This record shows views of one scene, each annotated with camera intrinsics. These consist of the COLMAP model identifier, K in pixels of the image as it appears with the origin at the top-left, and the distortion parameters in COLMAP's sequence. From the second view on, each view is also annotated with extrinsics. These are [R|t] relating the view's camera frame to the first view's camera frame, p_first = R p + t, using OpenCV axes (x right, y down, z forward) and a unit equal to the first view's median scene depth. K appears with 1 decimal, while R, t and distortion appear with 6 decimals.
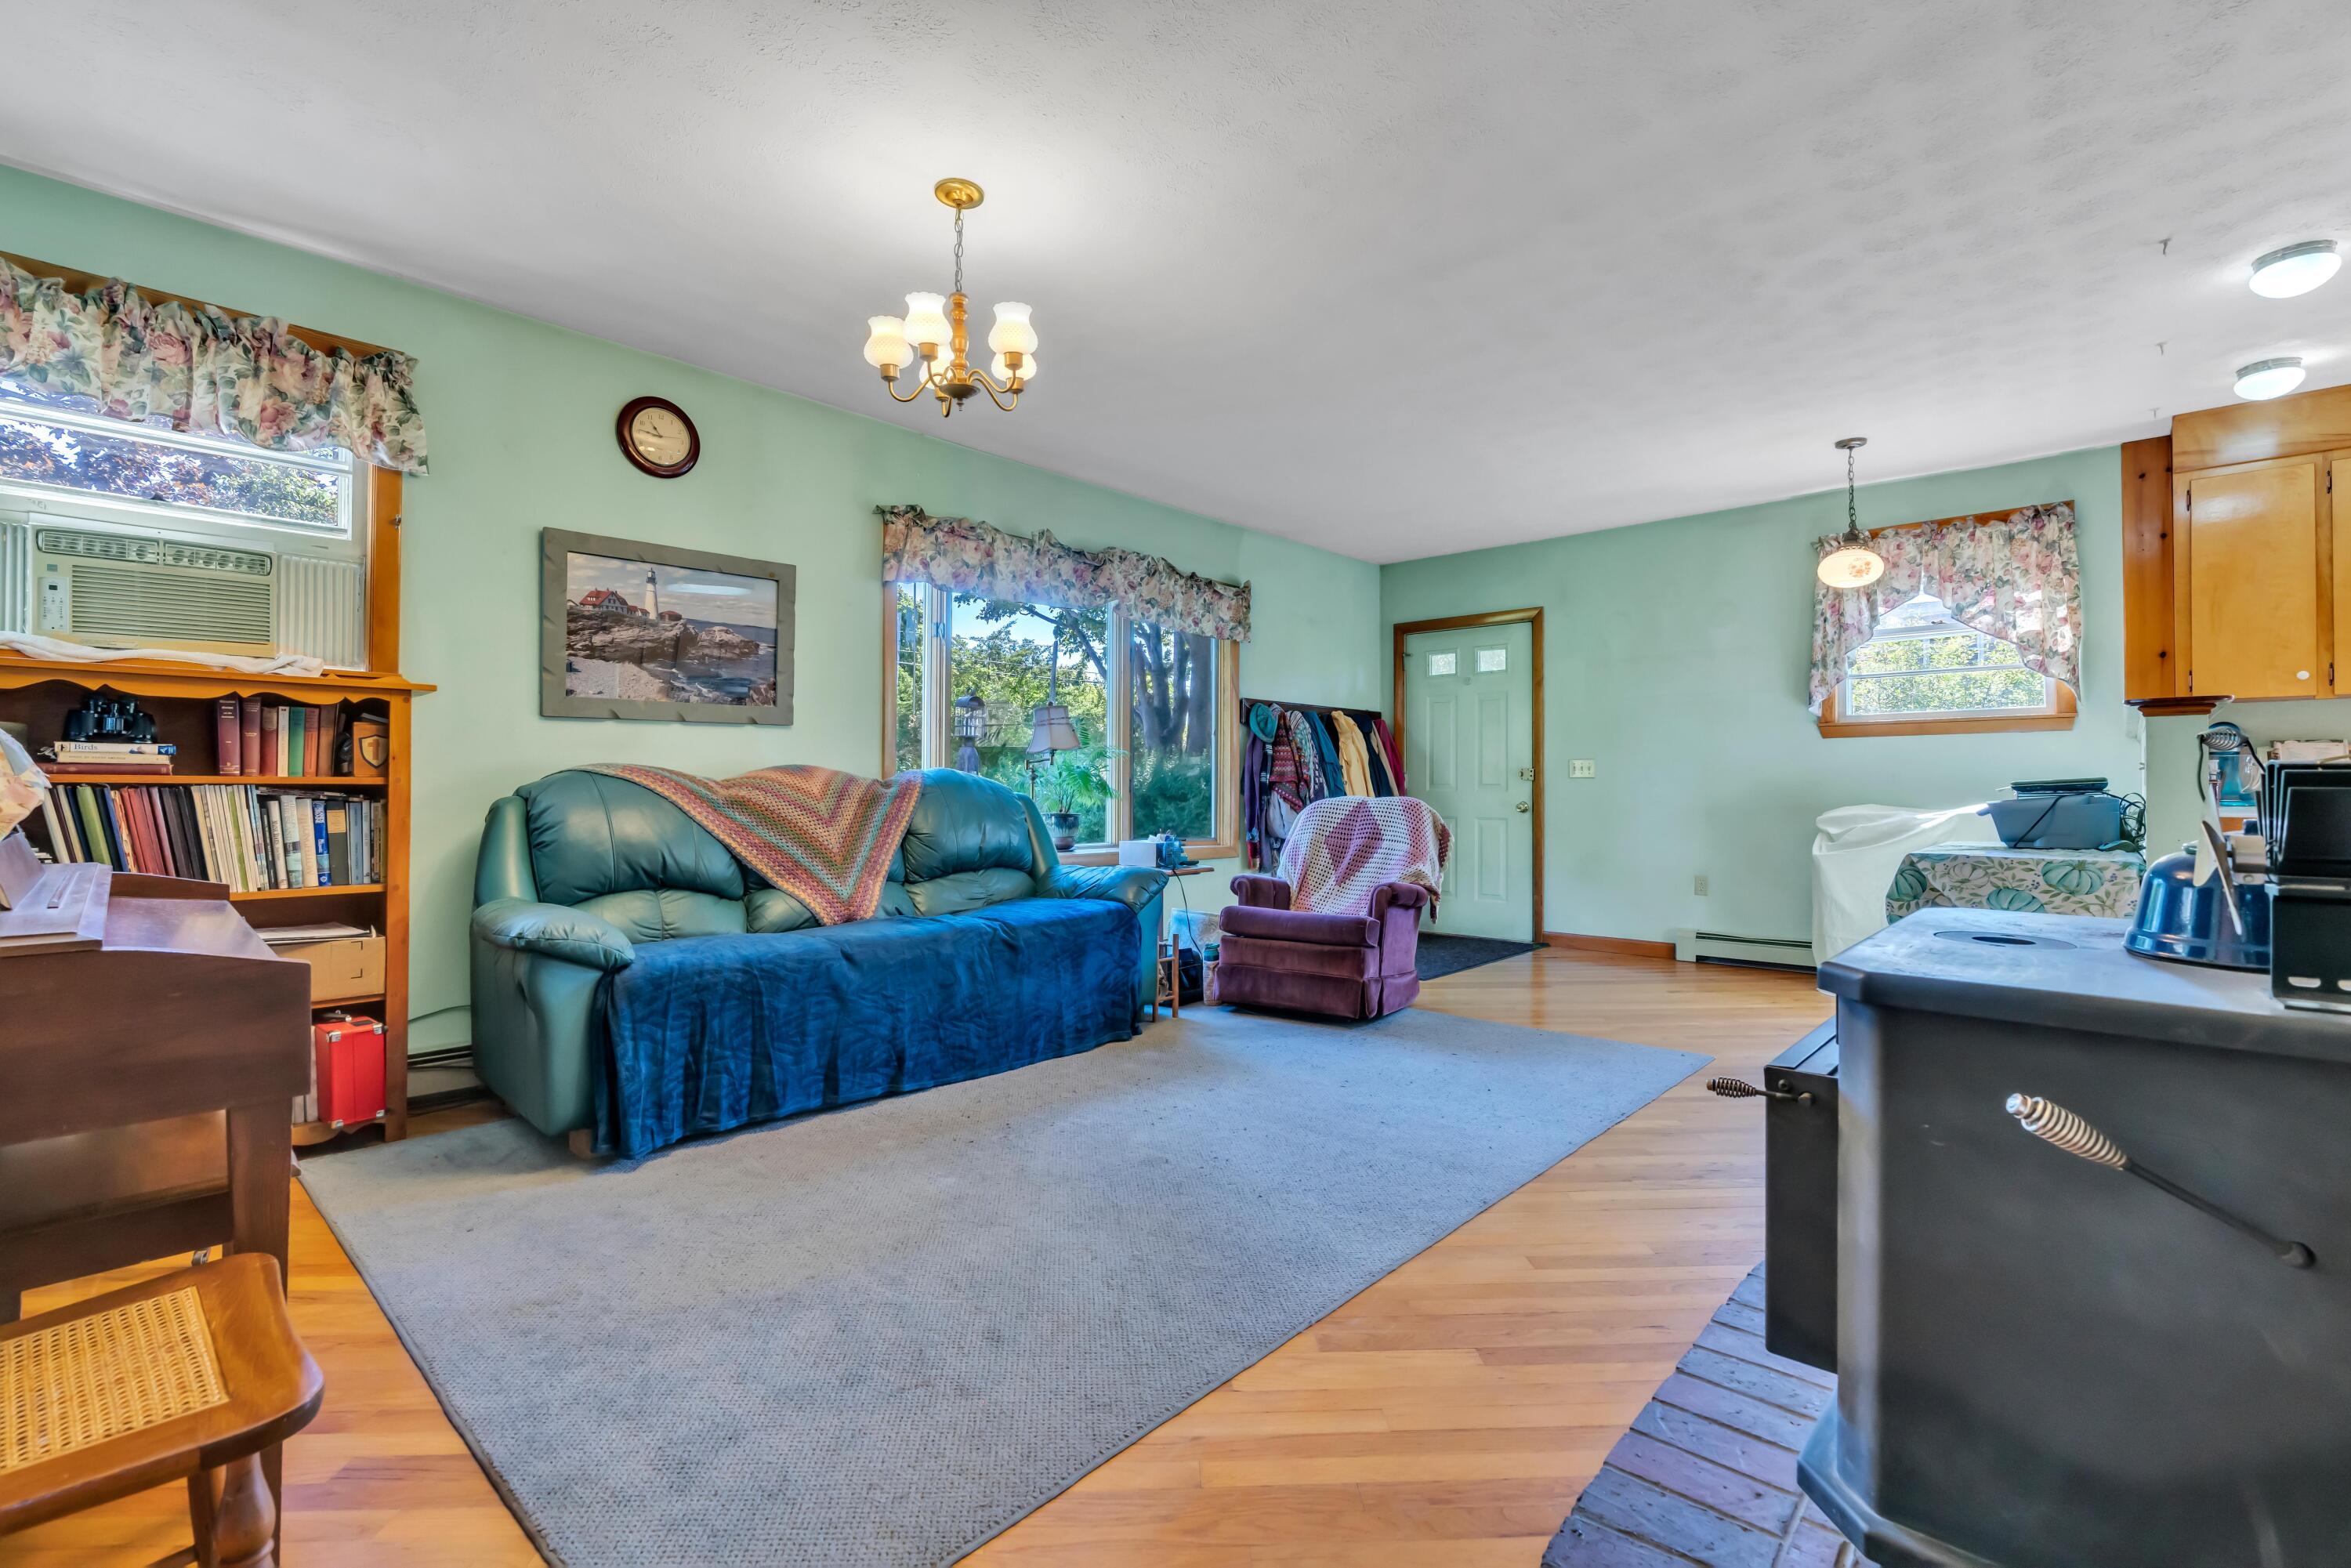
lens RADIAL K [[1051.1, 0, 1188.5], [0, 1051.1, 771.9], [0, 0, 1]] dist [-0.008897, 0.003469]
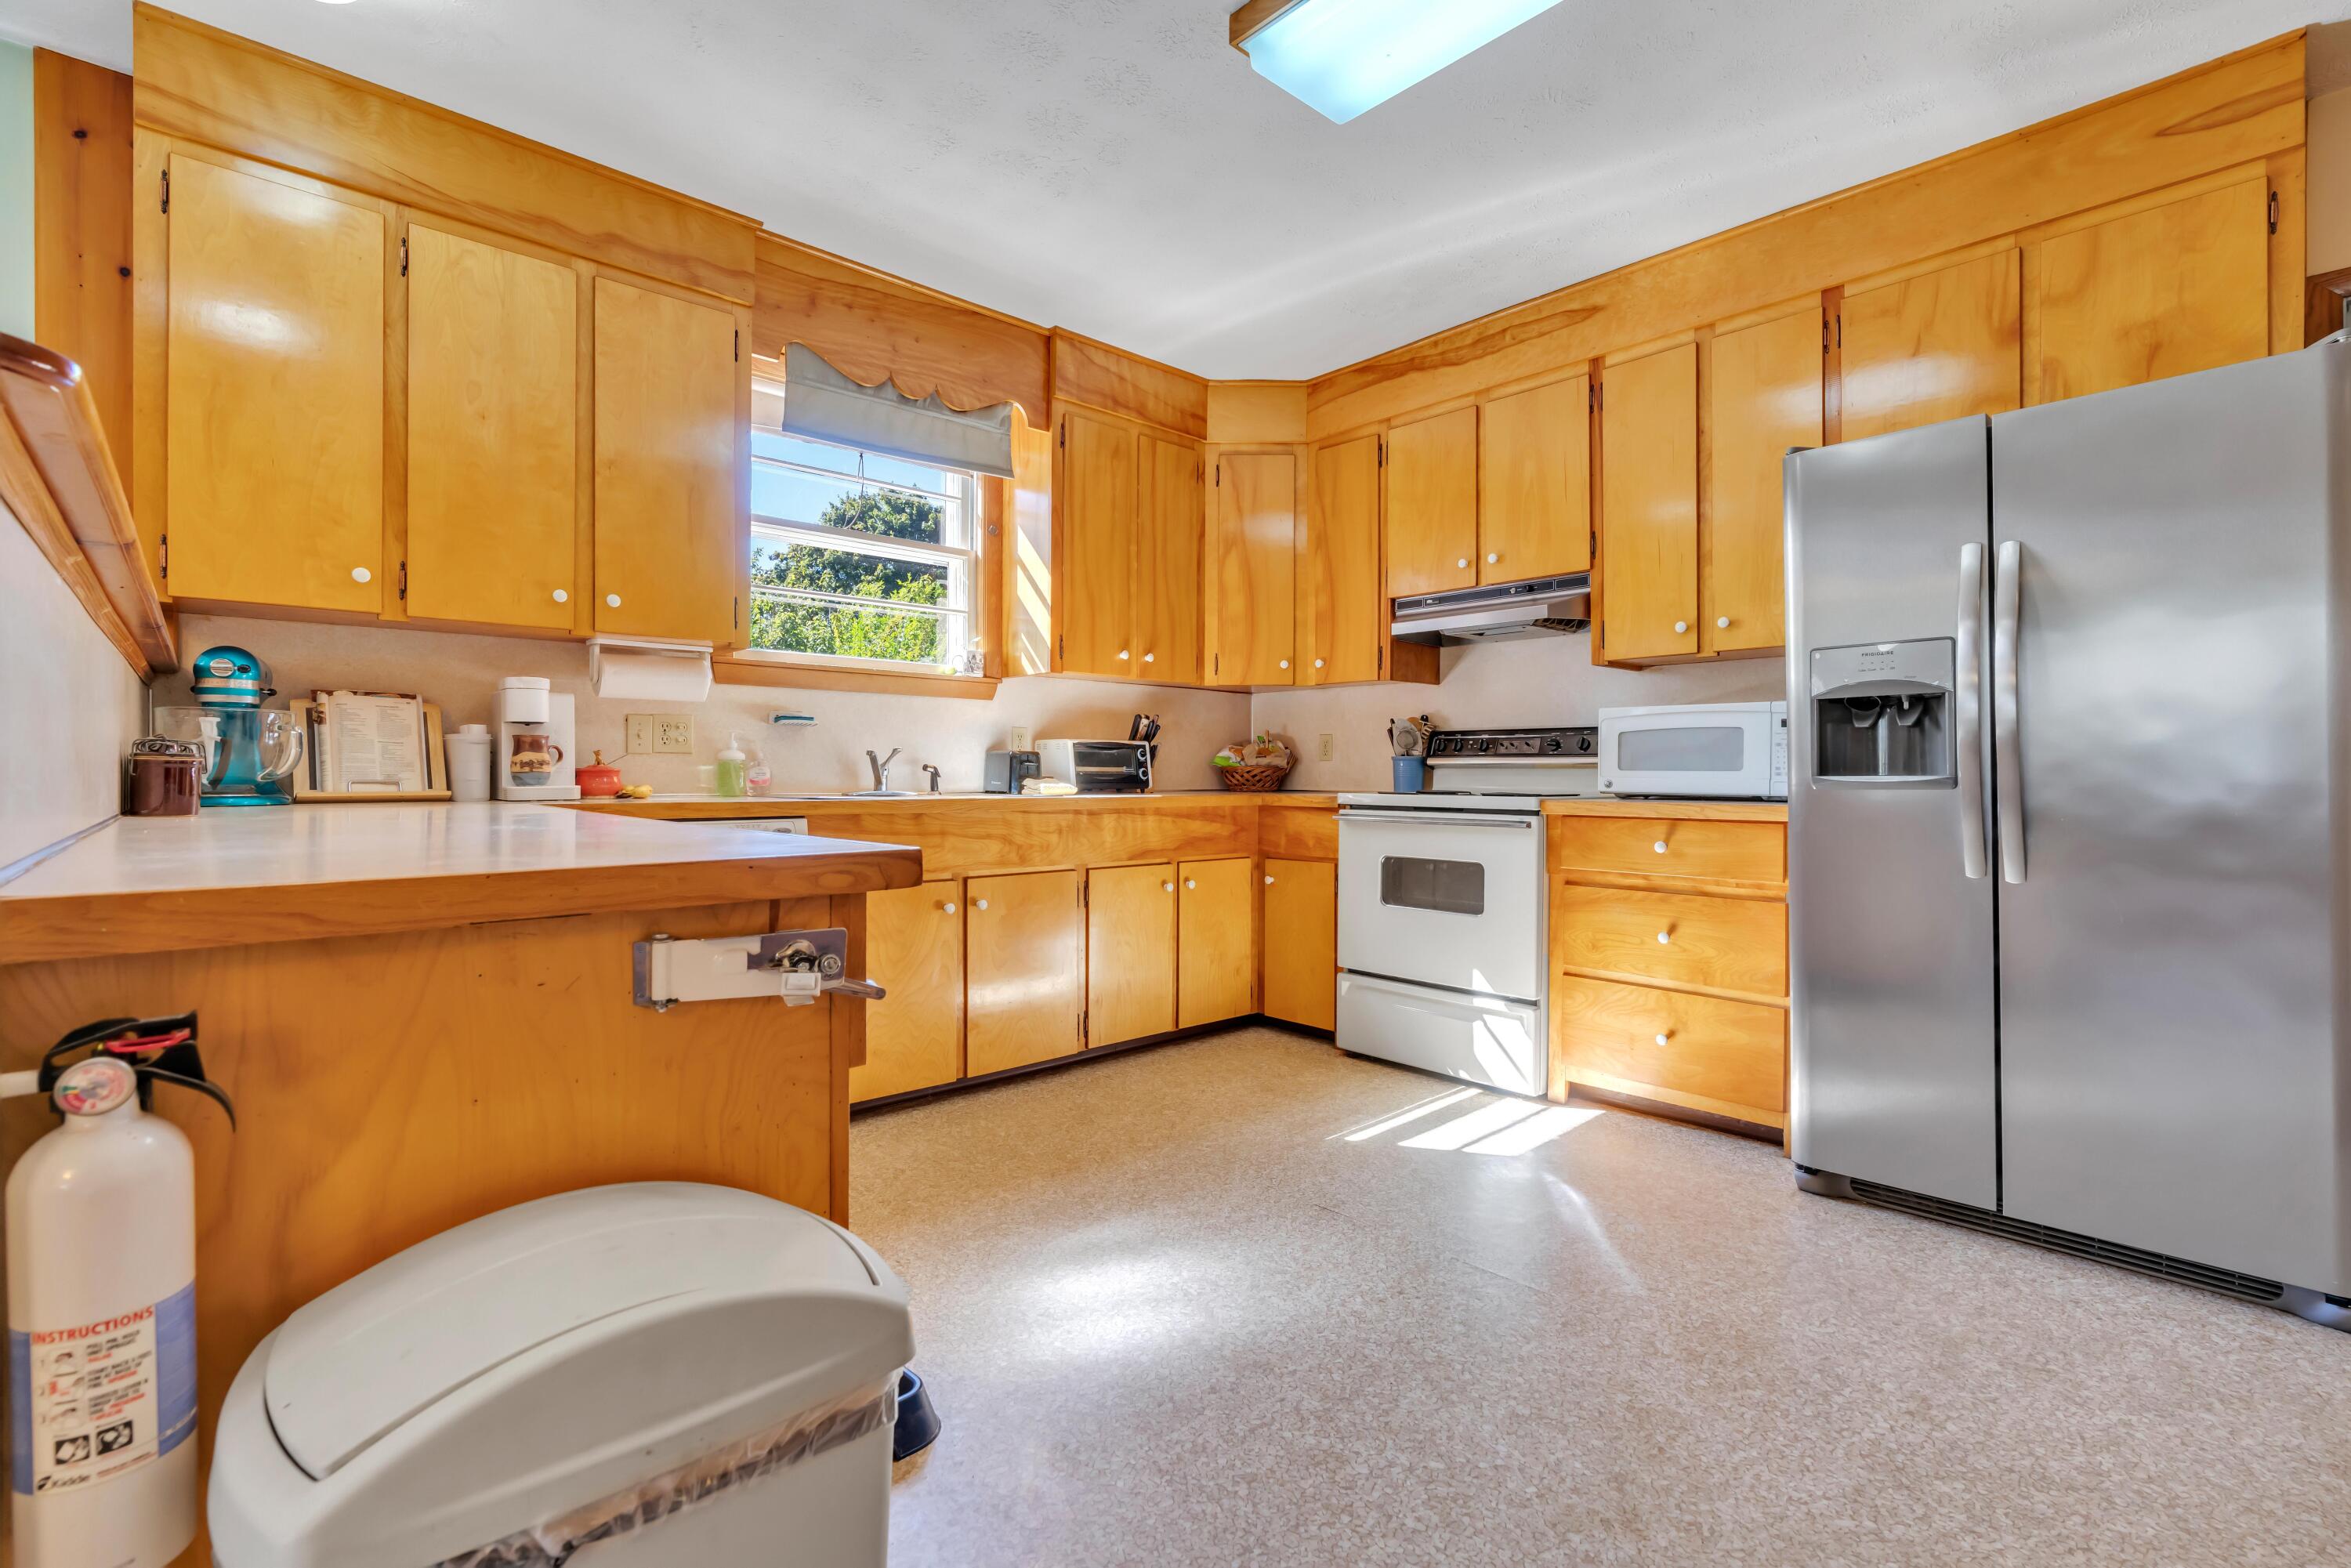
lens RADIAL K [[1051.1, 0, 1194.3], [0, 1051.1, 776.9], [0, 0, 1]] dist [-0.008897, 0.003469]
pose [[0.078900, -0.004701, 0.996871, 0.528065], [-0.017113, 0.999835, 0.006070, 0.007073], [-0.996736, -0.017538, 0.078806, 0.496043]]
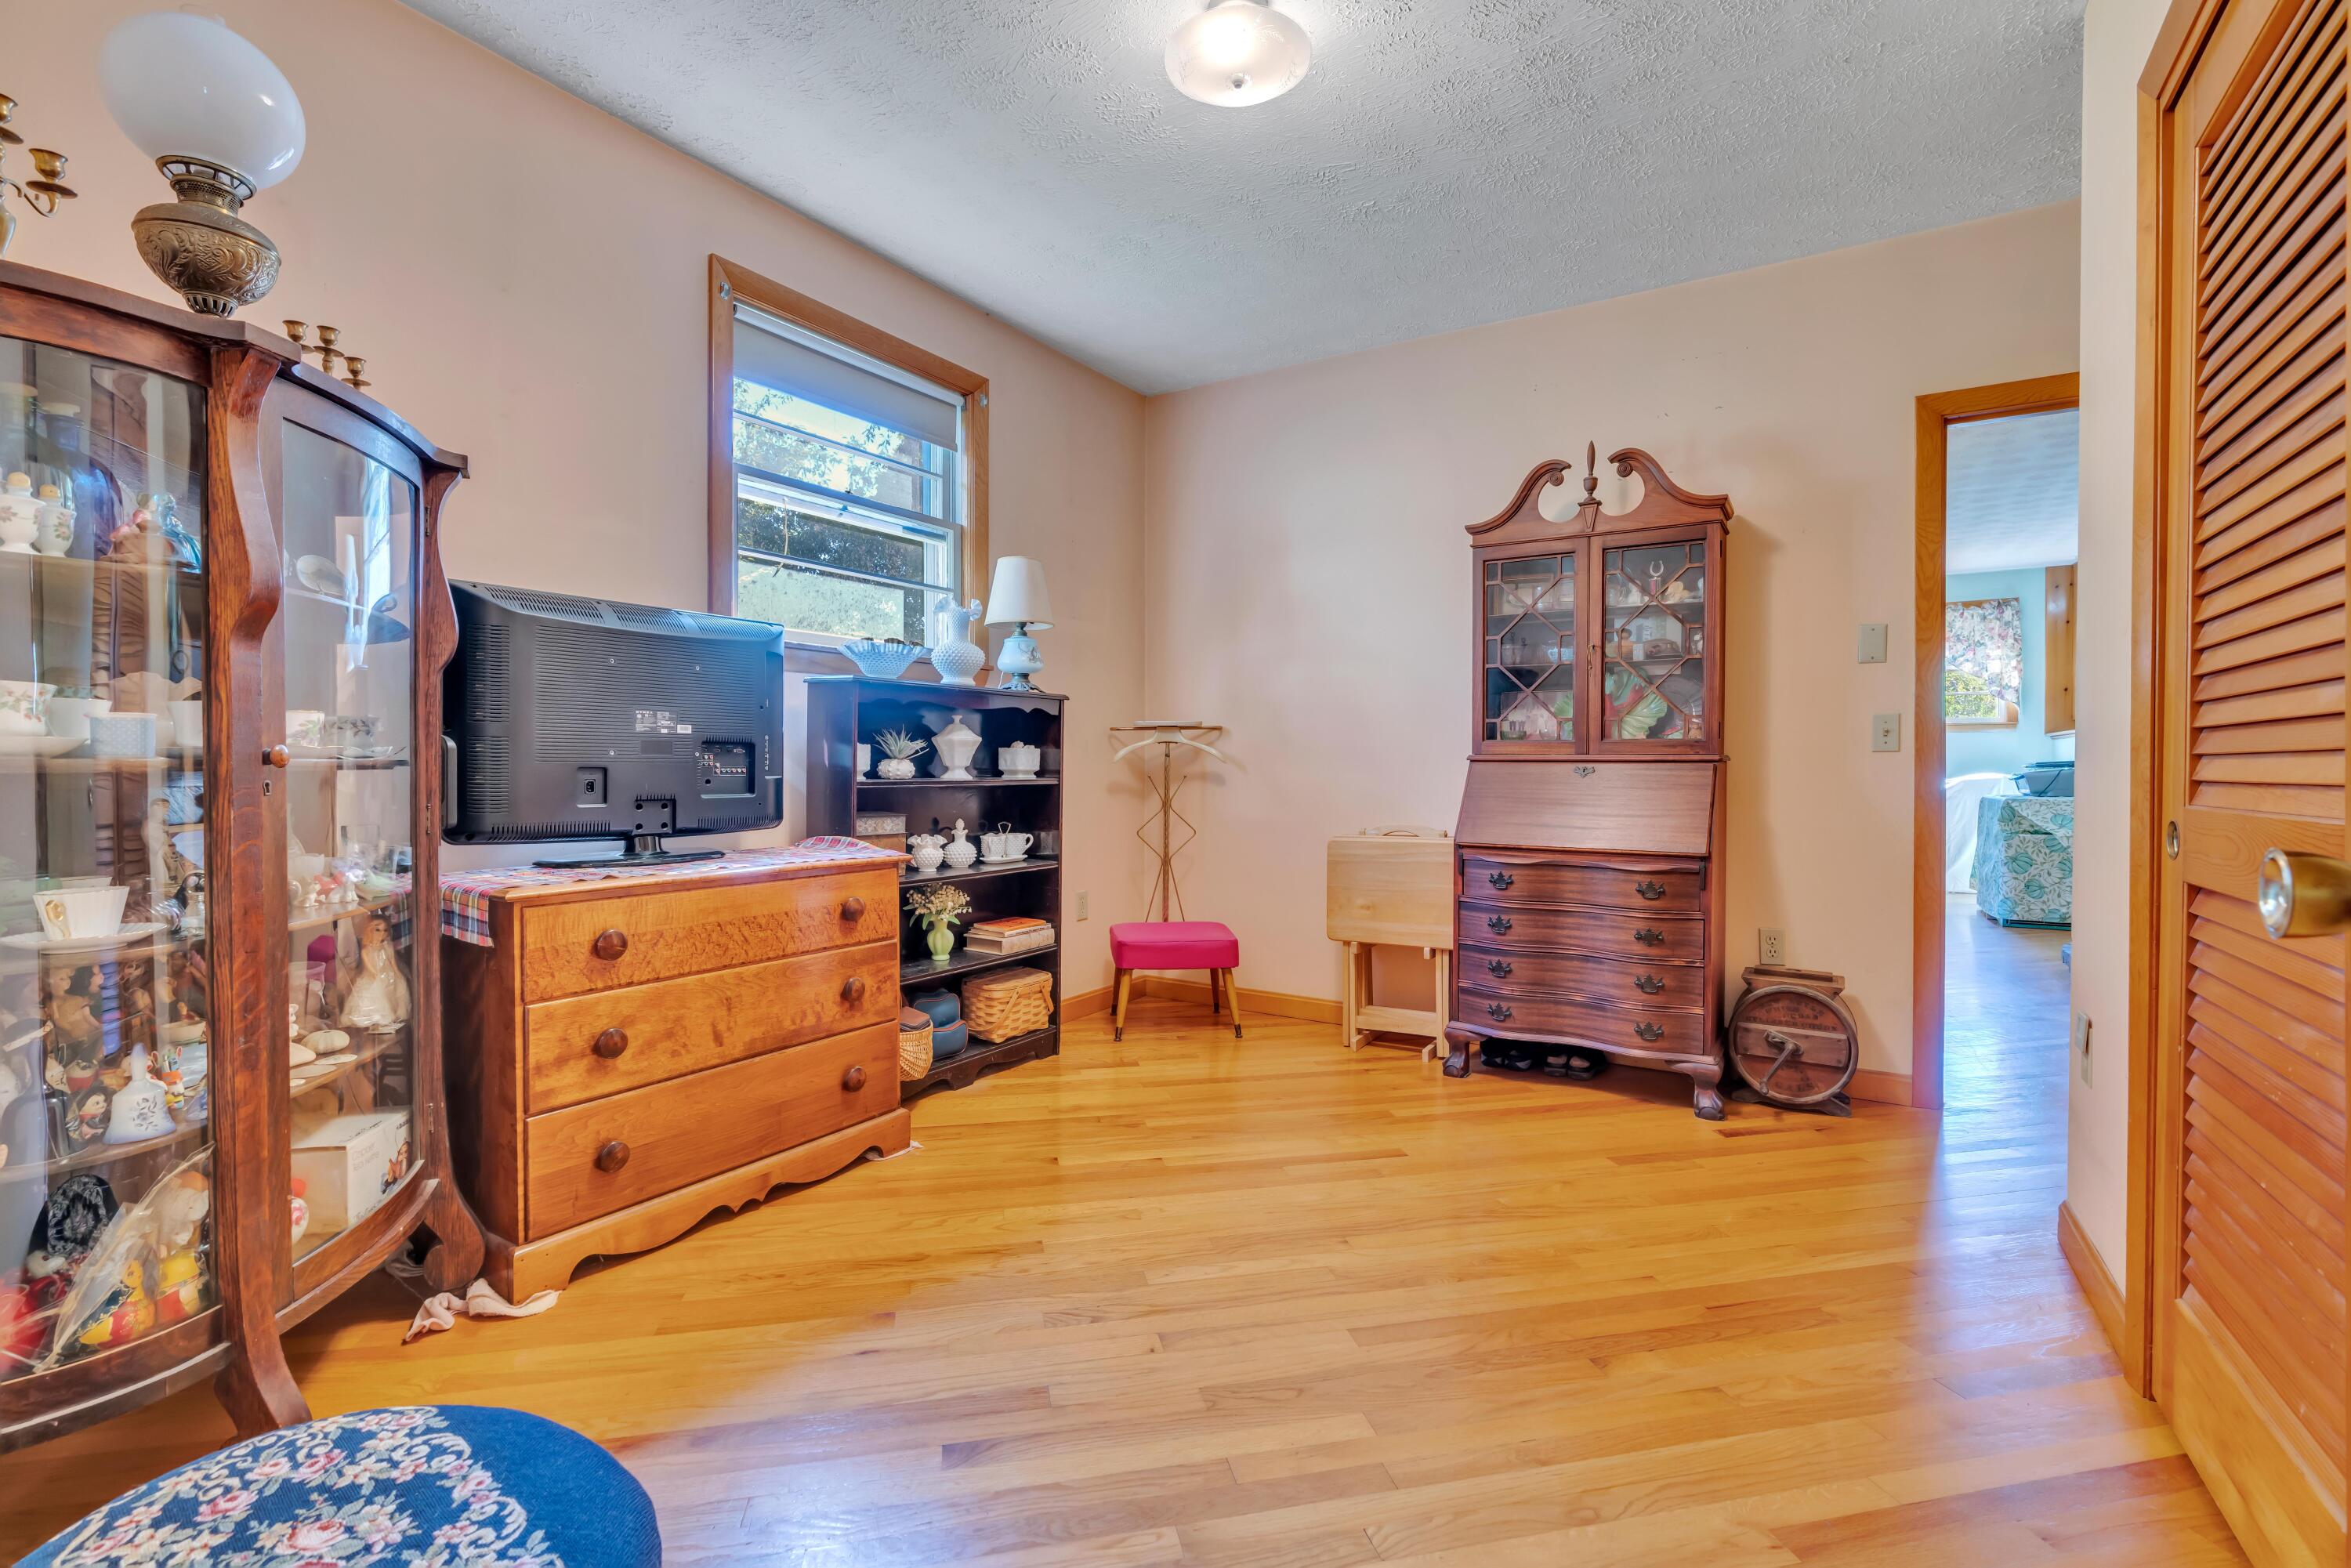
lens RADIAL K [[1051.1, 0, 1182.3], [0, 1051.1, 780.6], [0, 0, 1]] dist [-0.008897, 0.003469]
pose [[0.982875, -0.000628, 0.184275, -0.960480], [-0.005492, 0.999450, 0.032699, -0.010046], [-0.184194, -0.033151, 0.982331, -0.518462]]
